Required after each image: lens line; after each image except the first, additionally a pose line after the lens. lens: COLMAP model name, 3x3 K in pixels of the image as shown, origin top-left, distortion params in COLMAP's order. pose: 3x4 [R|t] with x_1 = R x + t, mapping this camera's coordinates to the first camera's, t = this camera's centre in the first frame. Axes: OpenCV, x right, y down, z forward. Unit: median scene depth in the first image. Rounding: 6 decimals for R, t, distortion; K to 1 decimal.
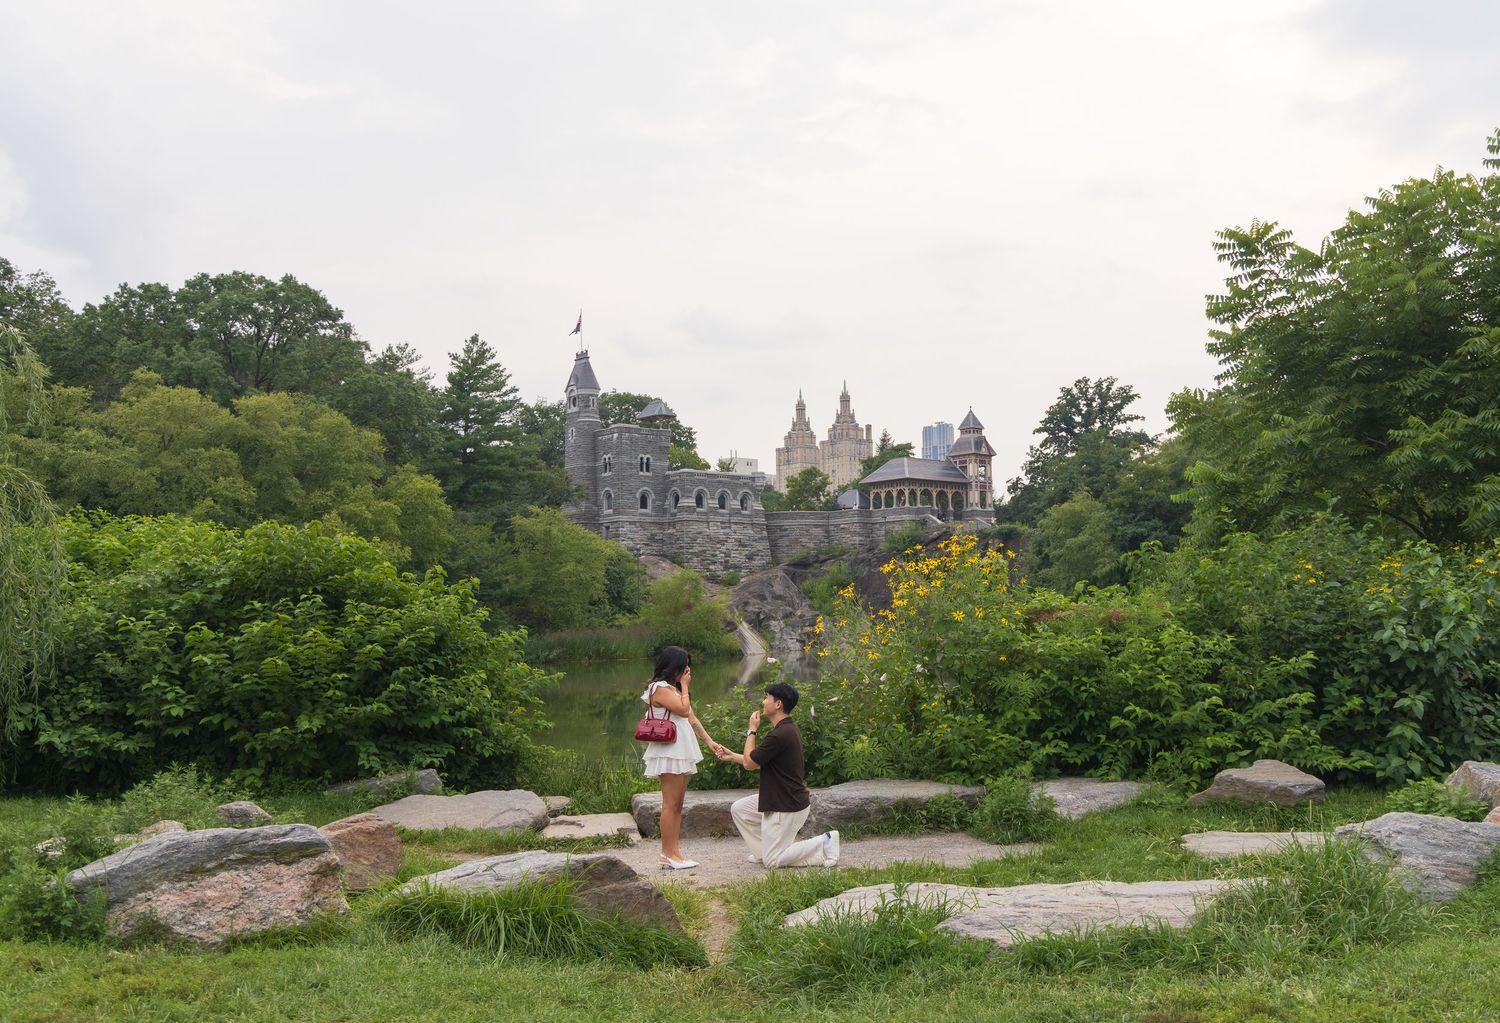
lens RADIAL K [[1872.3, 0, 750.0], [0, 1872.3, 511.5], [0, 0, 1]] dist [0.121526, -0.000281]
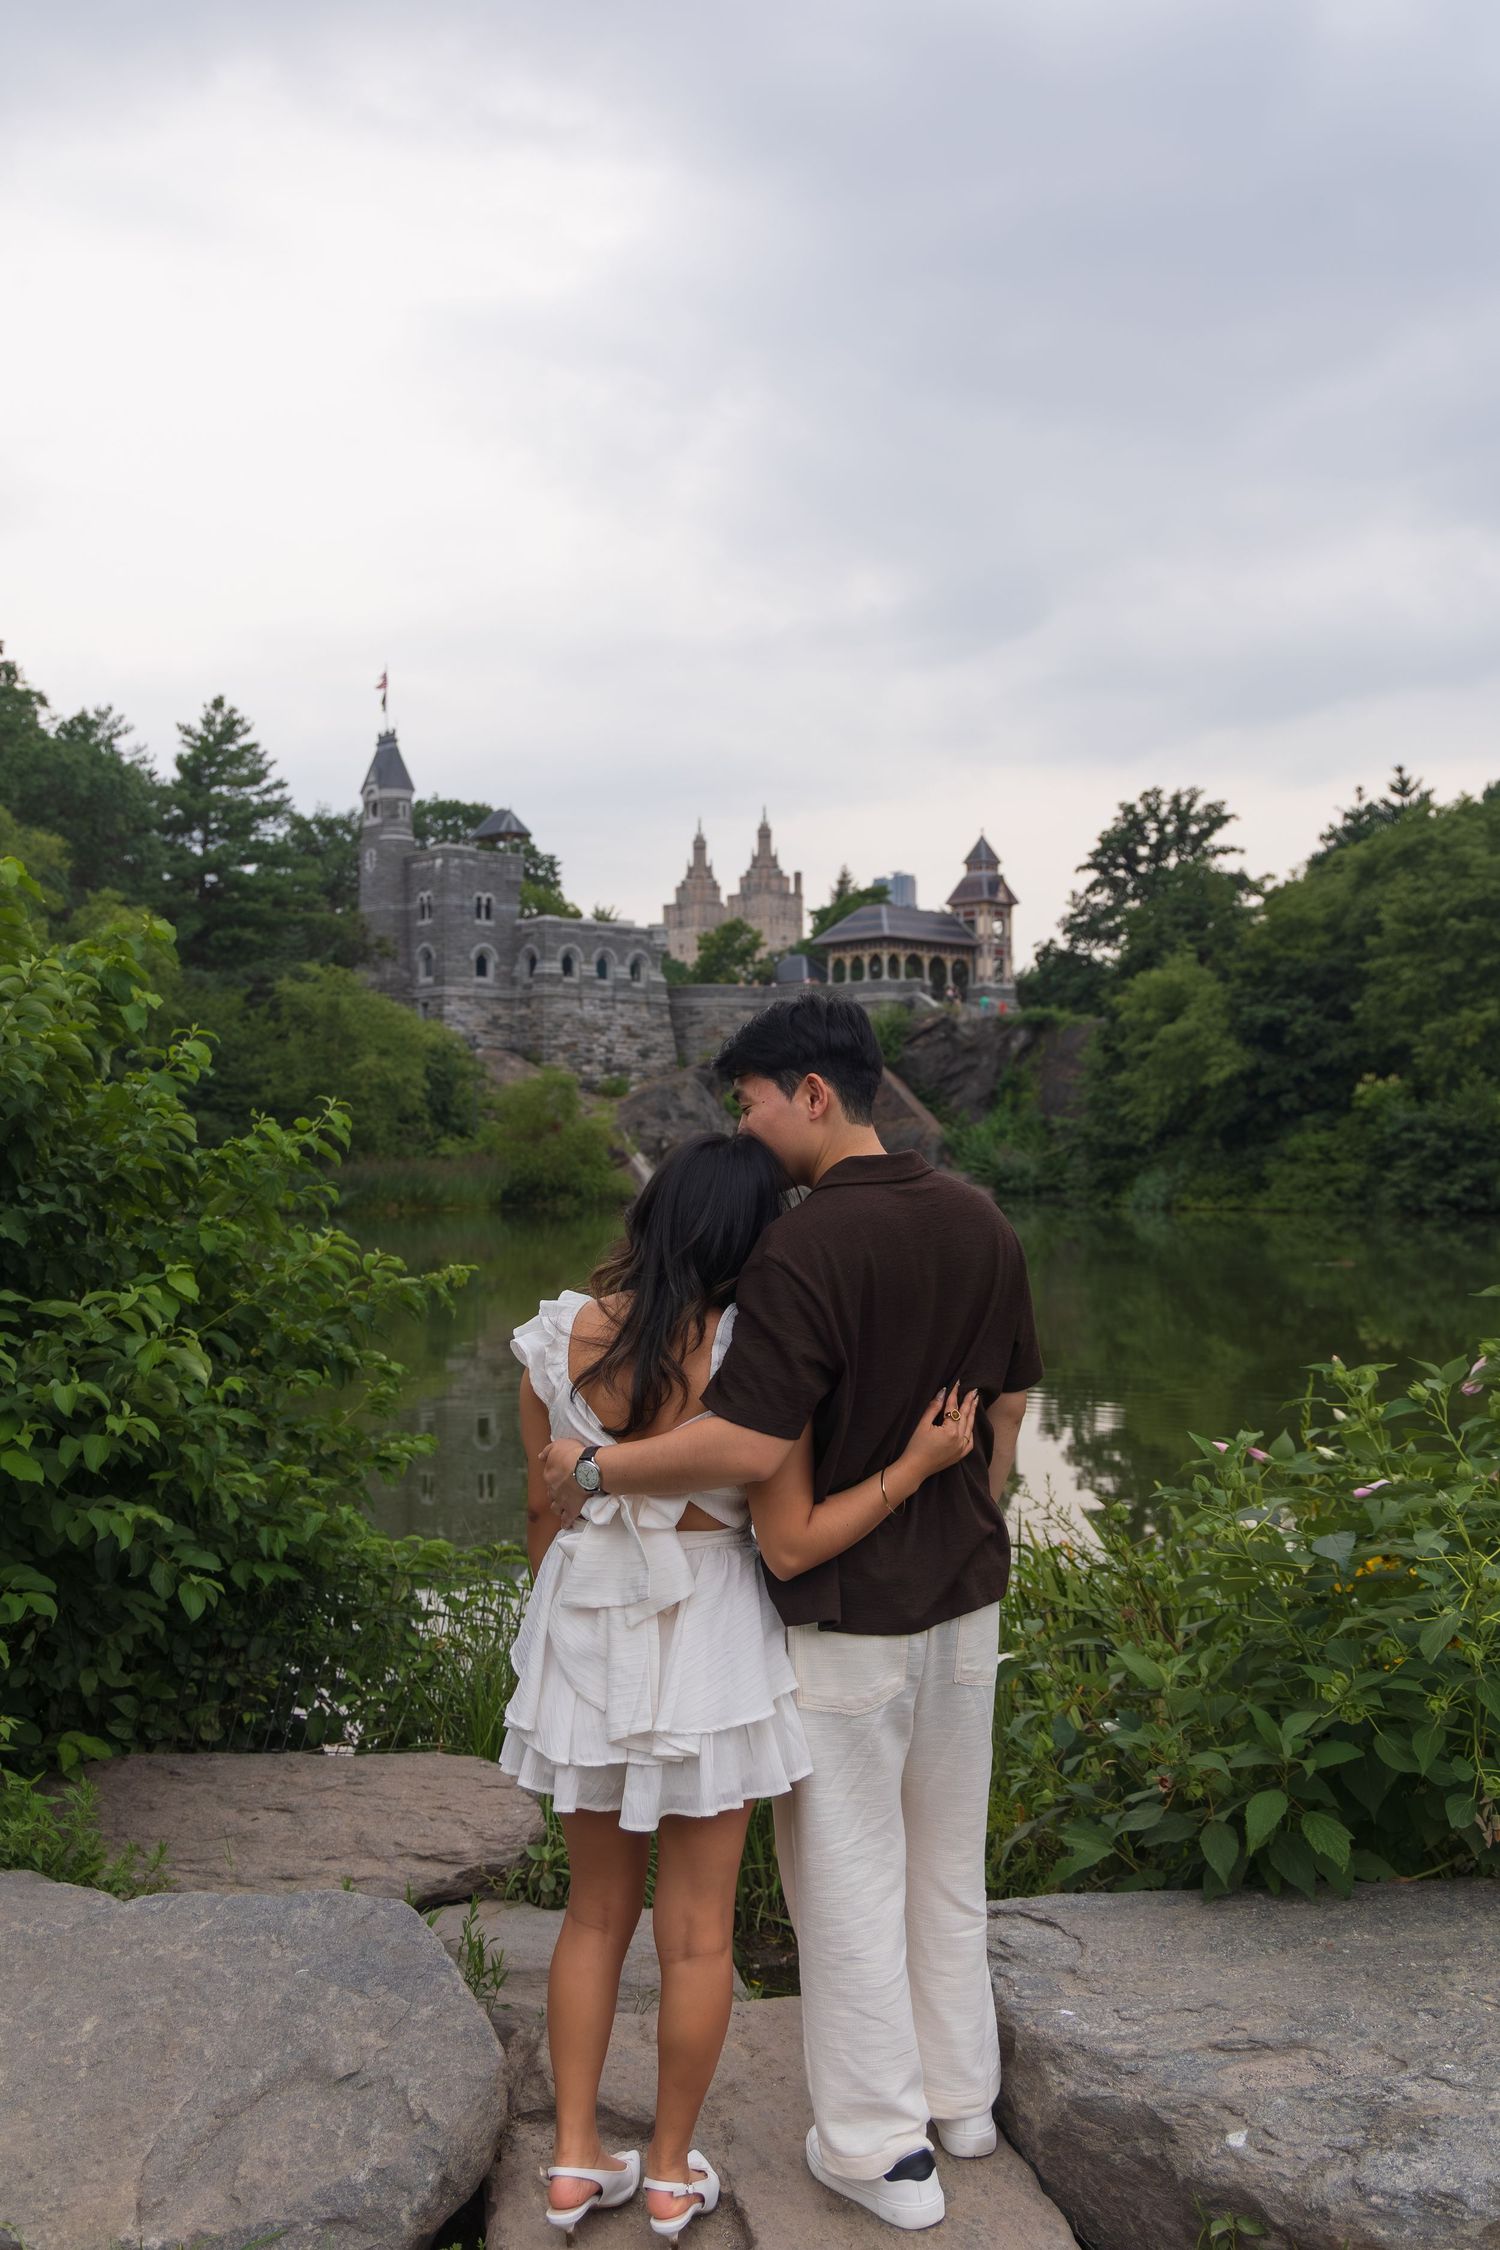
lens RADIAL K [[2023.7, 0, 644.2], [0, 2023.7, 1160.5], [0, 0, 1]] dist [0.056548, 0.002292]
pose [[0.998383, 0.012082, 0.055546, -0.038915], [-0.015181, 0.998332, 0.055706, 0.022273], [-0.054780, -0.056459, 0.996901, 0.295866]]
